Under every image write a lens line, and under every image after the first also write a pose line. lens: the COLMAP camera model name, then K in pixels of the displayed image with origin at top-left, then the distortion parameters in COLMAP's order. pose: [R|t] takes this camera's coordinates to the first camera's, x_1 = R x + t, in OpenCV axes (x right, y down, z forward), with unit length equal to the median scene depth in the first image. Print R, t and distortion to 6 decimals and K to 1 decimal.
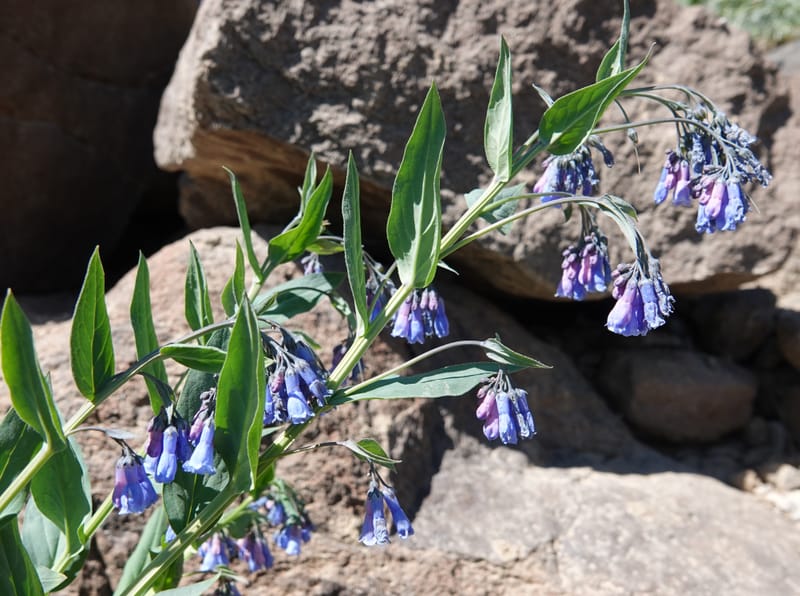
lens RADIAL K [[1015.0, 0, 352.7], [0, 1015.0, 332.8], [0, 0, 1]] dist [-0.005547, 0.023956]
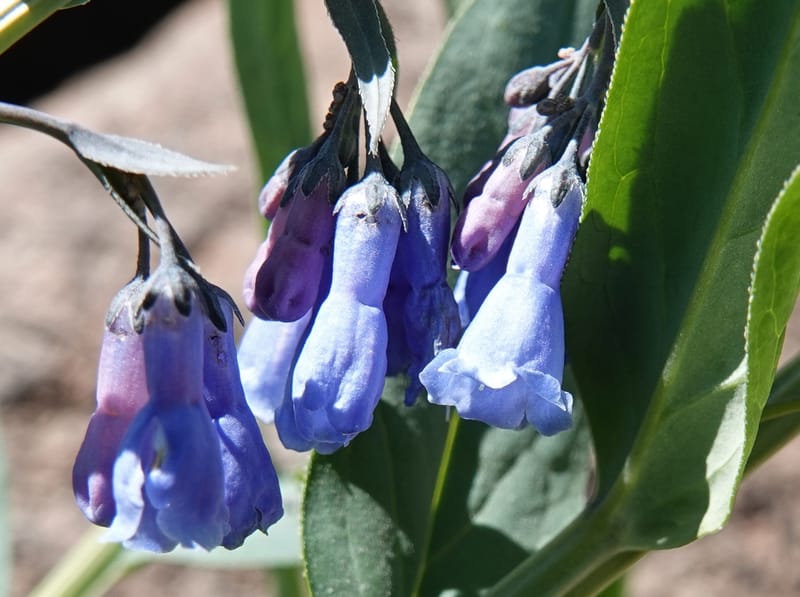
lens RADIAL K [[2398.0, 0, 400.0], [0, 2398.0, 298.5], [0, 0, 1]] dist [-0.183475, 0.803712]
pose [[0.988349, 0.091504, -0.121624, -0.045626], [-0.094128, 0.995432, -0.015991, 0.050823], [0.119605, 0.027253, 0.992447, 0.207450]]
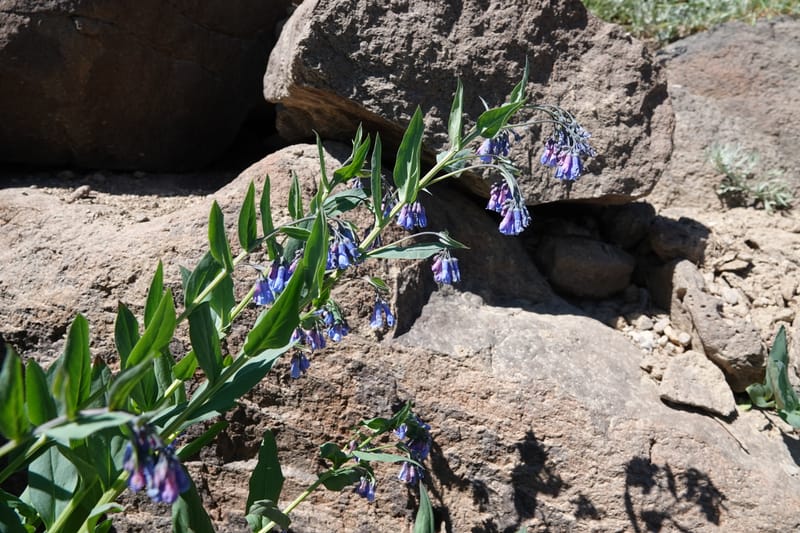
lens RADIAL K [[725.7, 0, 403.3], [0, 725.7, 287.2], [0, 0, 1]] dist [0.000005, 0.003399]
pose [[0.997397, 0.066567, 0.027725, 0.012538], [-0.069168, 0.991869, 0.106825, -0.015366], [-0.020388, -0.108464, 0.993891, -0.198040]]
